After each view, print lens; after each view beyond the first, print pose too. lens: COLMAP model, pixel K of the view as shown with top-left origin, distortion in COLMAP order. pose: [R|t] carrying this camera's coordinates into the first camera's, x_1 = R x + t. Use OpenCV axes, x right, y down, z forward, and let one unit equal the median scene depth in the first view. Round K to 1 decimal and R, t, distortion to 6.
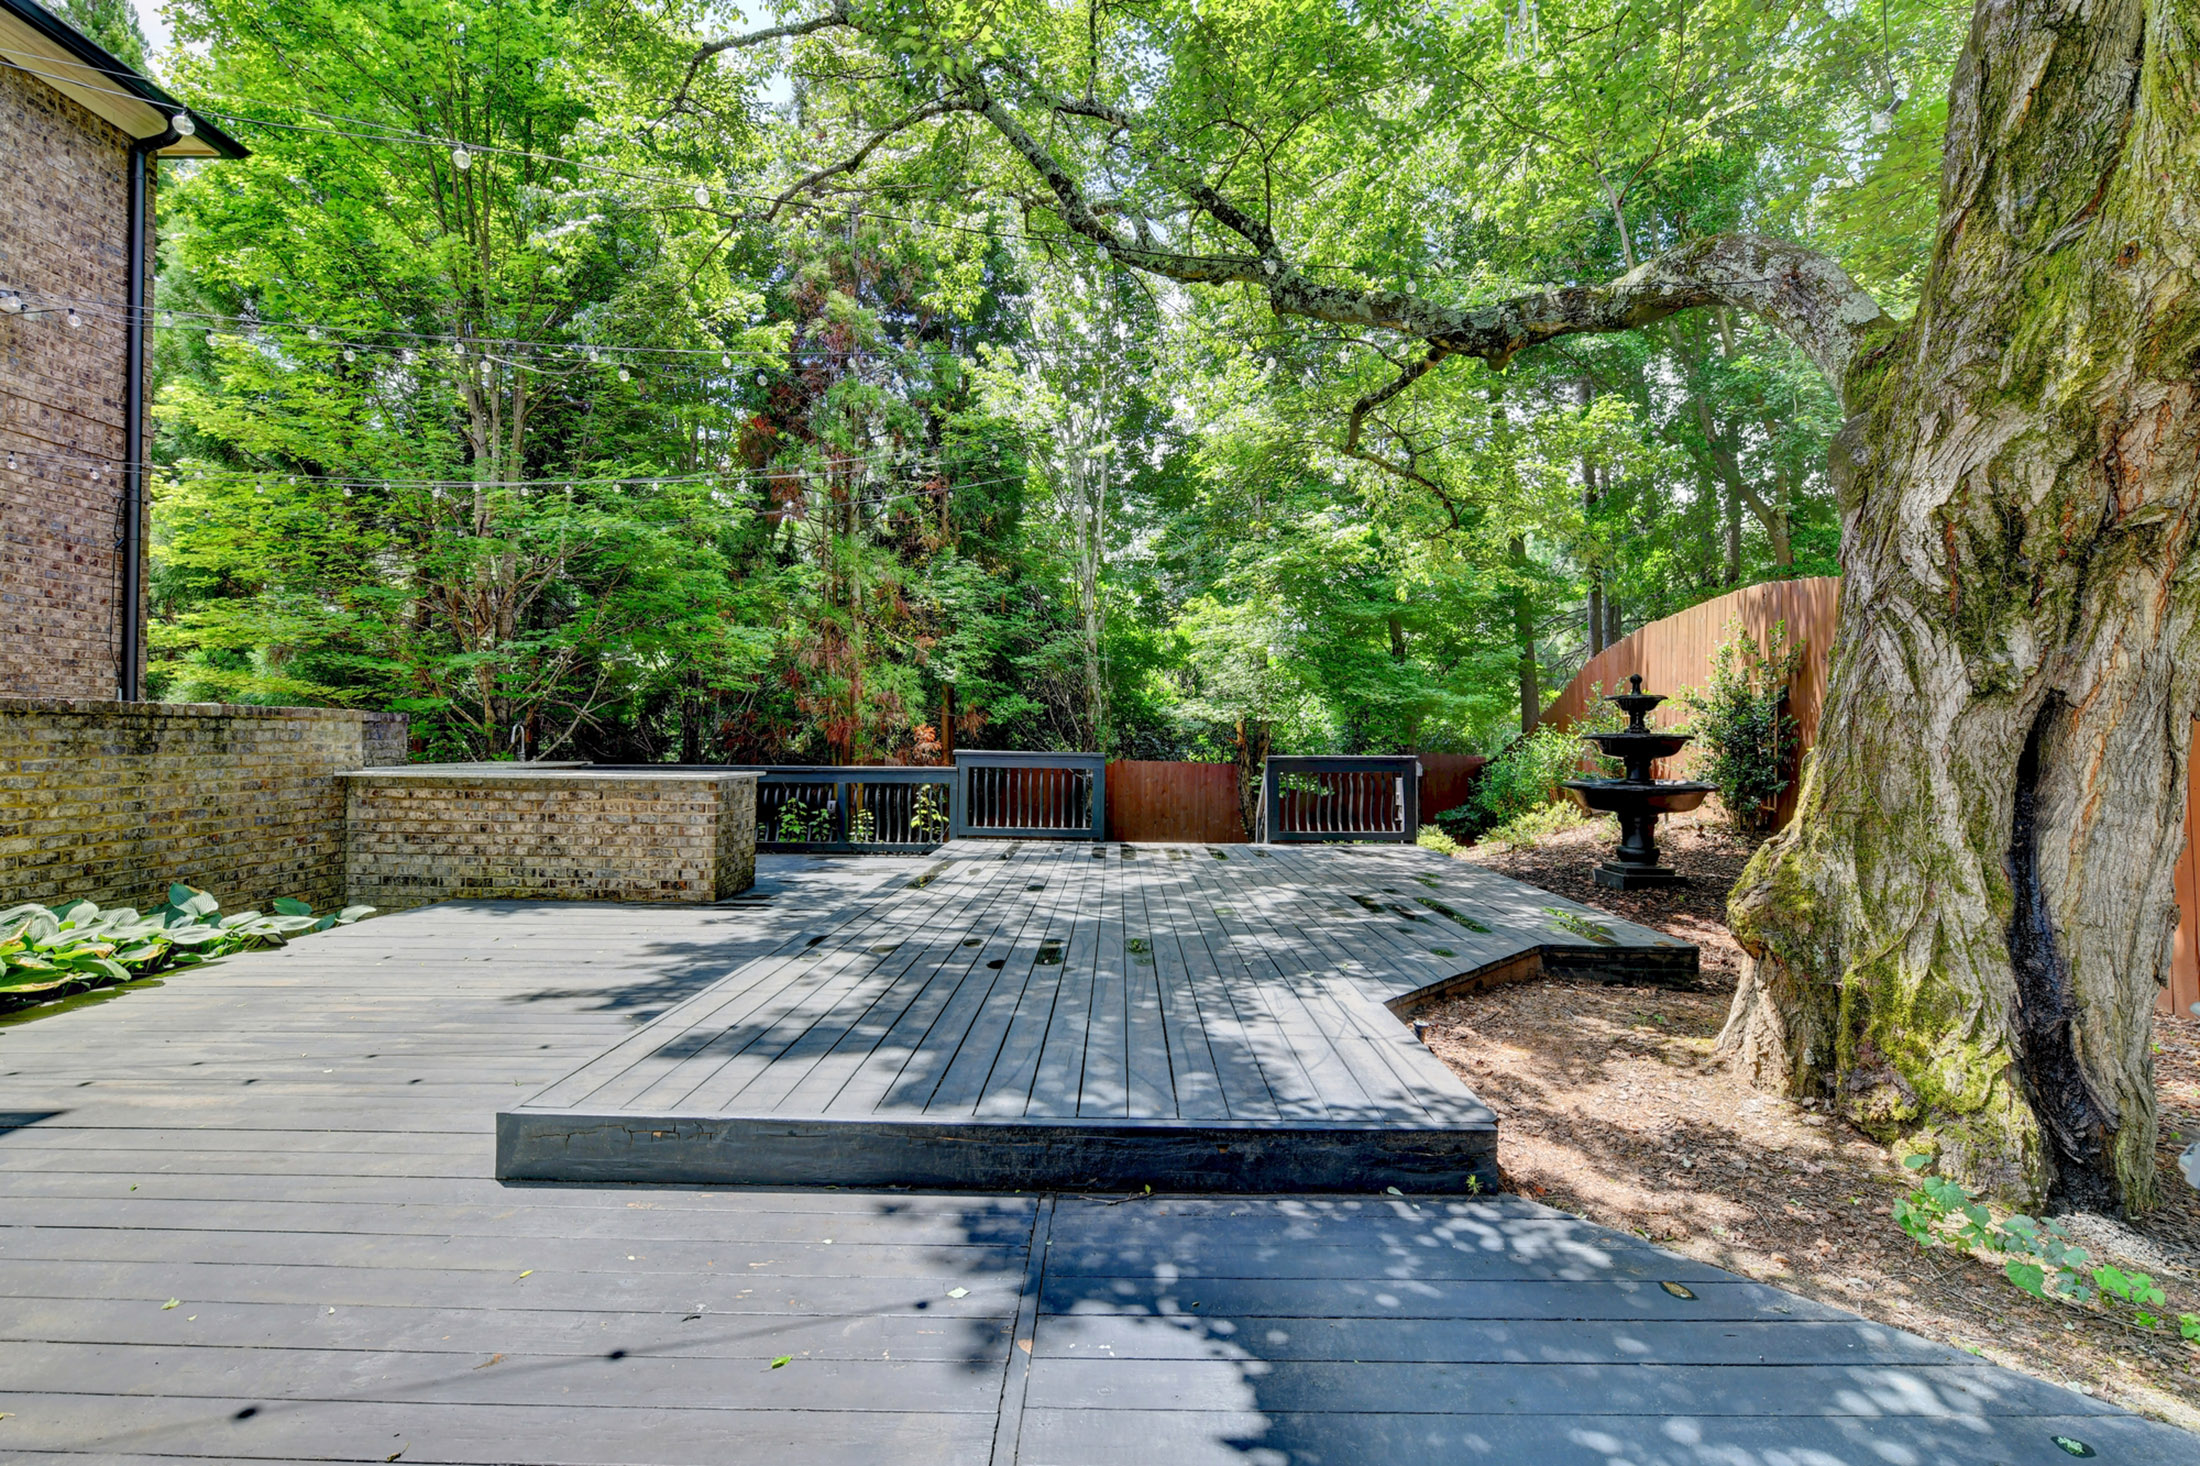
lens RADIAL K [[920.6, 0, 1117.7], [0, 920.6, 732.6], [0, 0, 1]] dist [-0.005622, -0.001187]
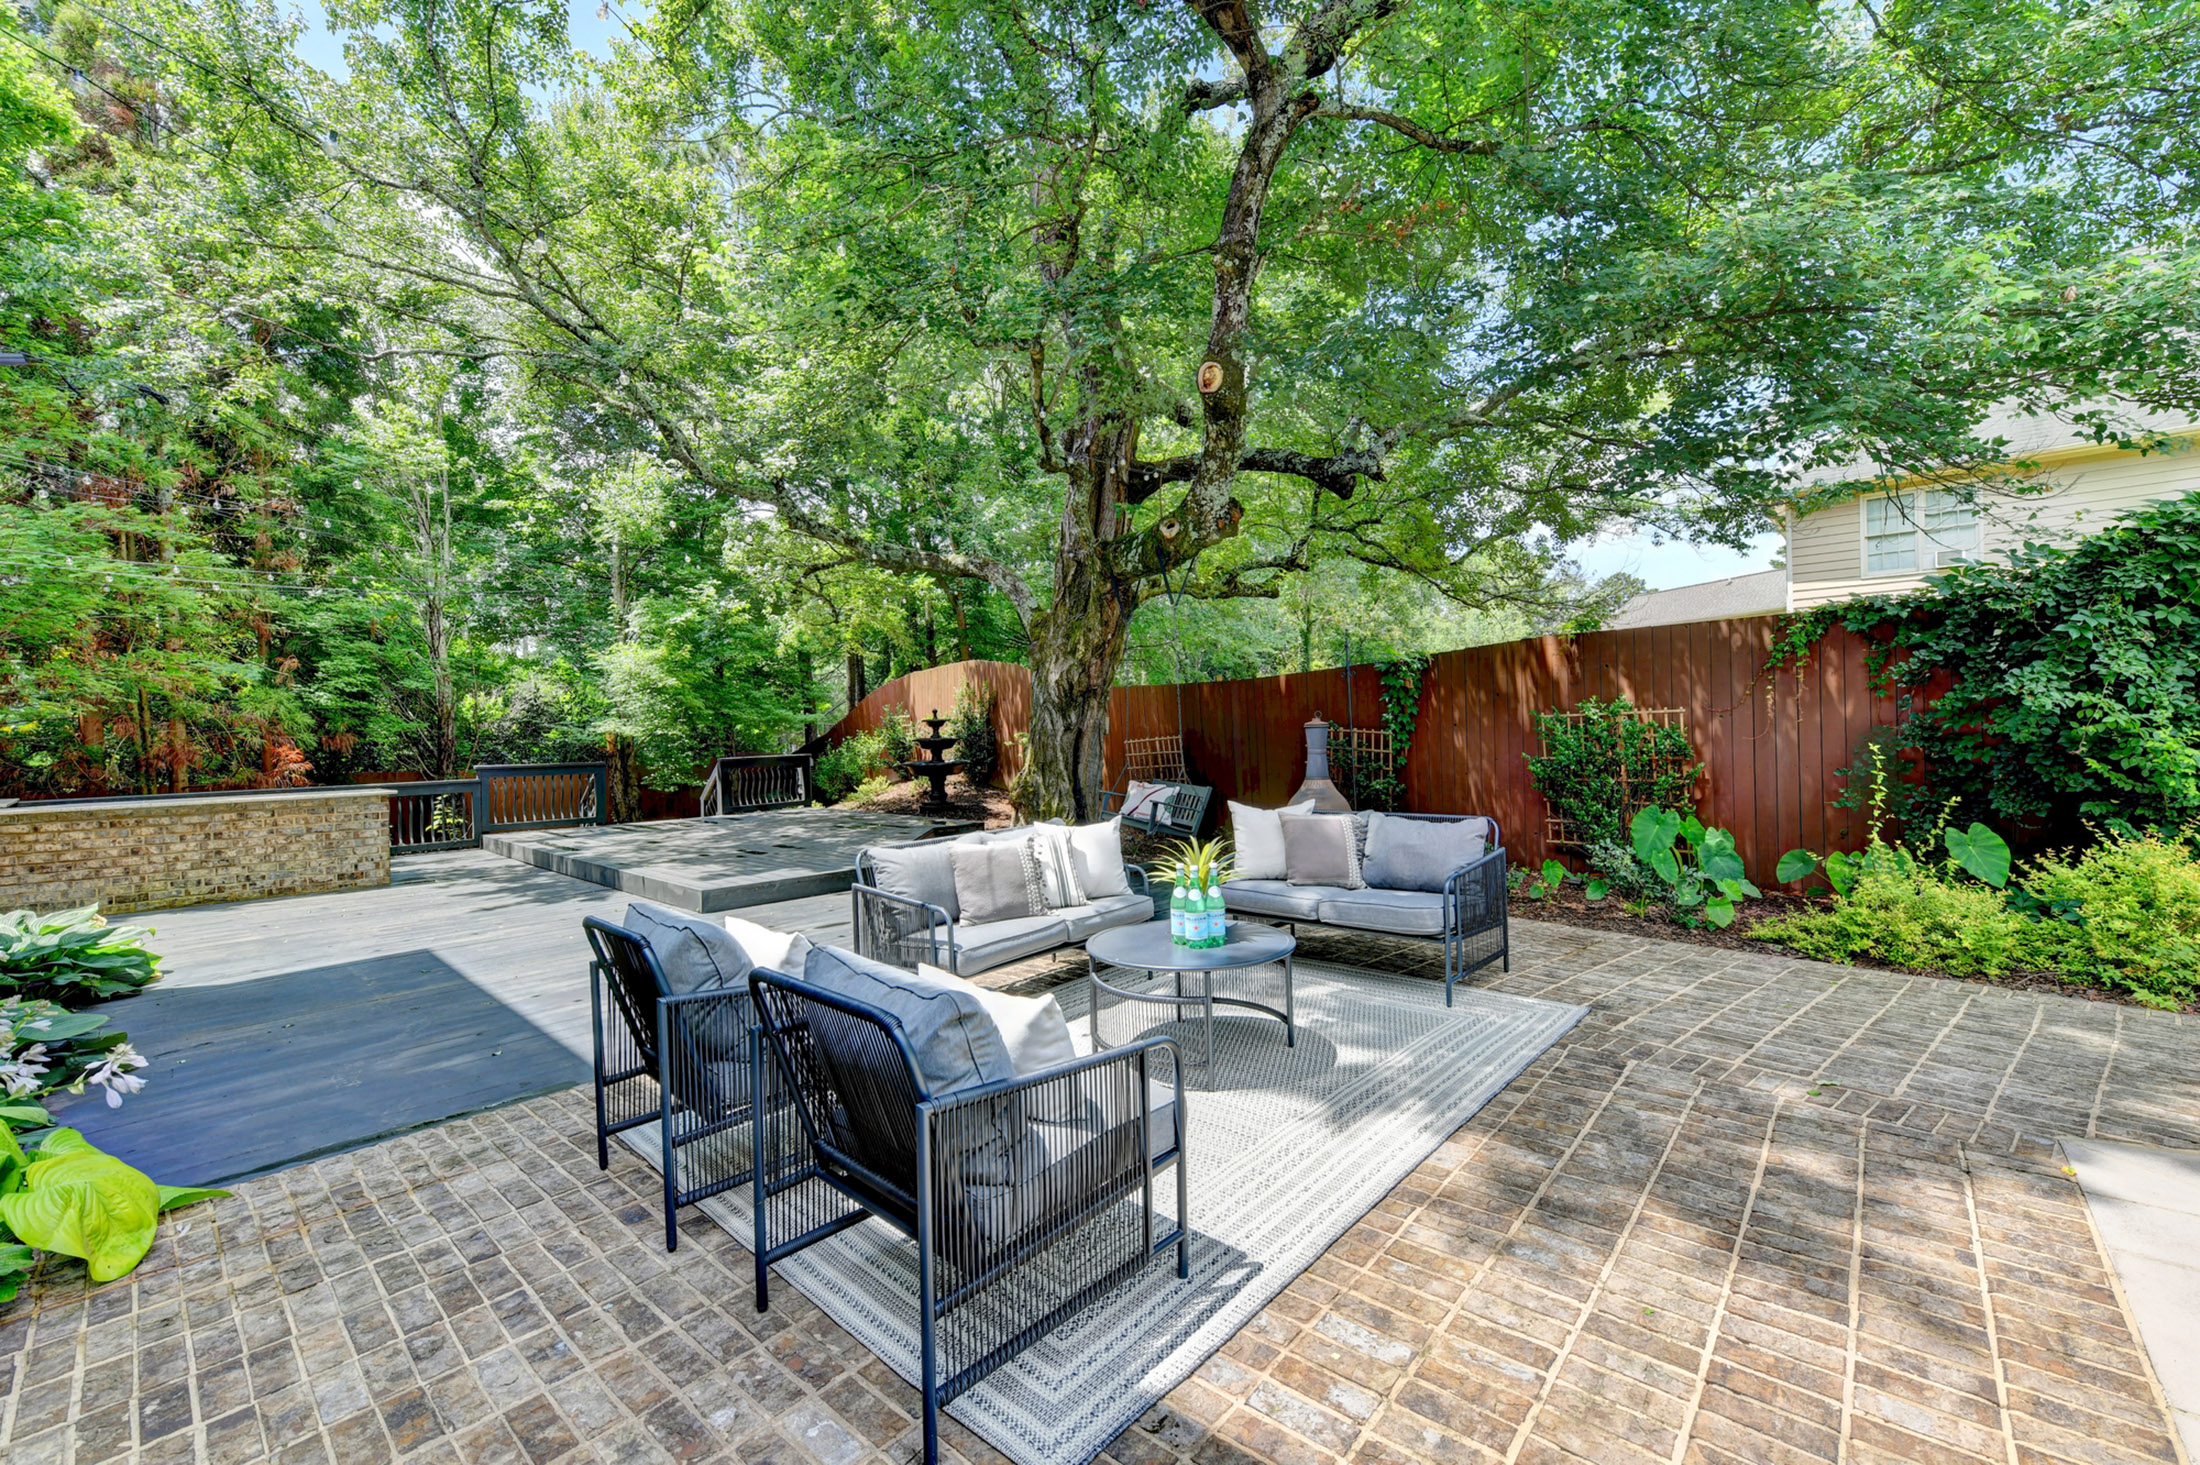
lens RADIAL K [[920.6, 0, 1095.5], [0, 920.6, 744.2], [0, 0, 1]] dist [-0.005622, -0.001187]
pose [[0.682567, -0.037883, 0.729840, -0.778603], [0.024540, 0.999281, 0.028918, -0.038908], [-0.730411, -0.001828, 0.683006, -0.750588]]
